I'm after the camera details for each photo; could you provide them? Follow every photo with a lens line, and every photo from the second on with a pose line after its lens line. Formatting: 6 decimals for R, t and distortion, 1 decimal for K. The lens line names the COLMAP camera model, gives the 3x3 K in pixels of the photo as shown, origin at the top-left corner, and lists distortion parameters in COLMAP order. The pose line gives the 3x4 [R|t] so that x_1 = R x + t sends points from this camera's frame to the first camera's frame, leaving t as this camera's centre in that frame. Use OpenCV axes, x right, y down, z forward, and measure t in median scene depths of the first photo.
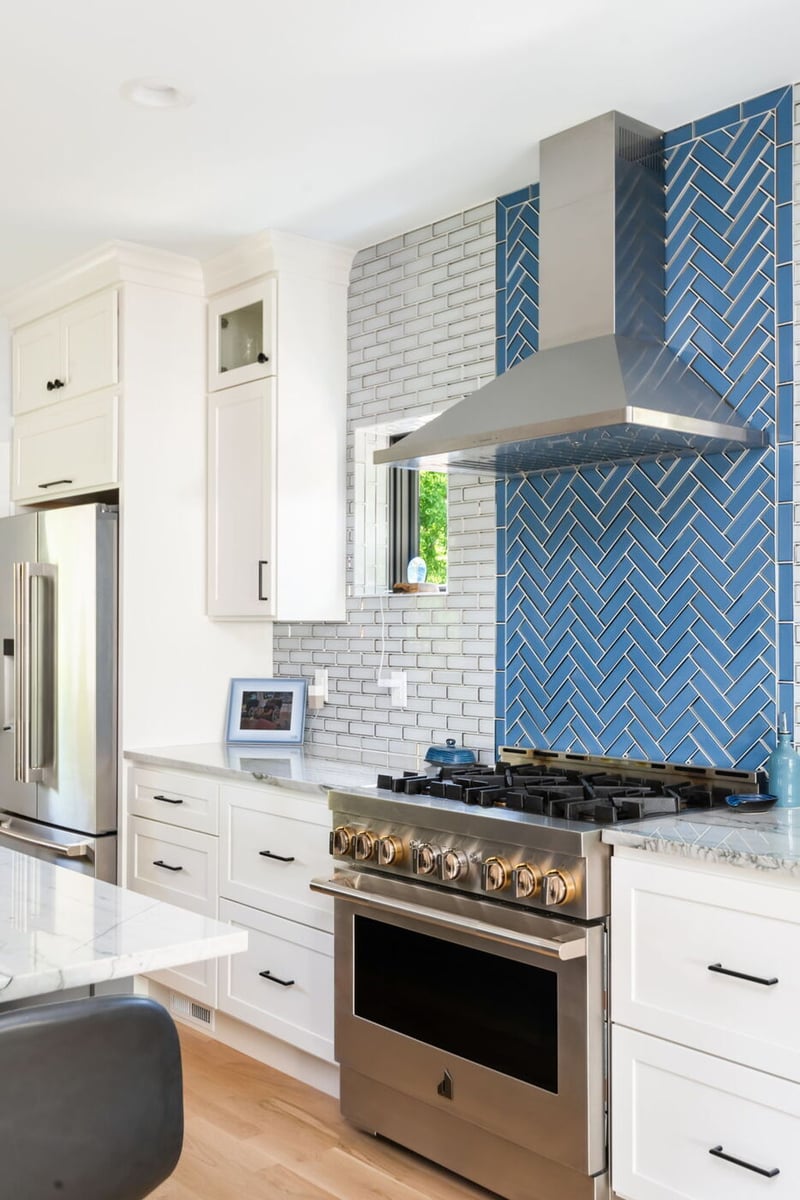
lens RADIAL K [[1208.9, 0, 400.0], [0, 1208.9, 600.0], [0, 0, 1]] dist [0.020788, -0.001291]
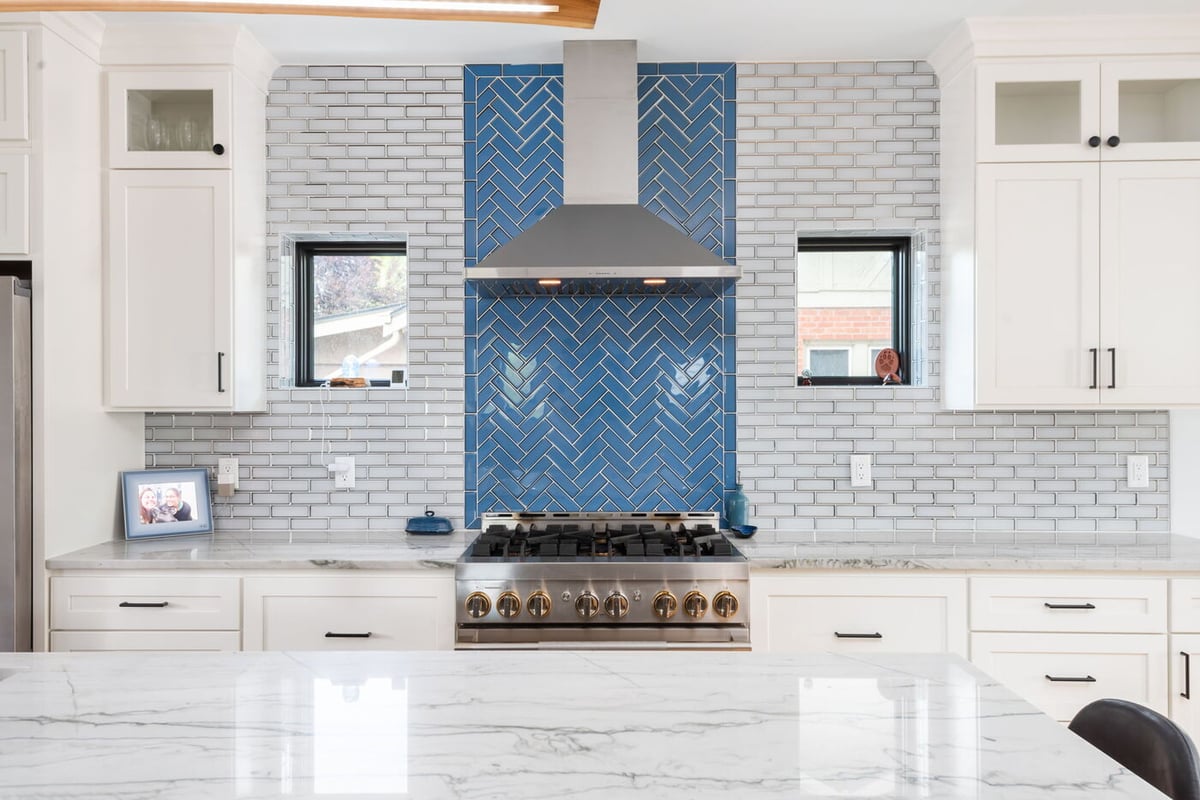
lens RADIAL K [[910.9, 0, 577.1], [0, 910.9, 405.1], [0, 0, 1]] dist [0.016226, -0.002899]
pose [[0.654491, -0.001899, 0.756068, -0.493027], [-0.014616, 0.999778, 0.015164, -0.004622], [-0.755929, -0.020975, 0.654318, 0.280307]]
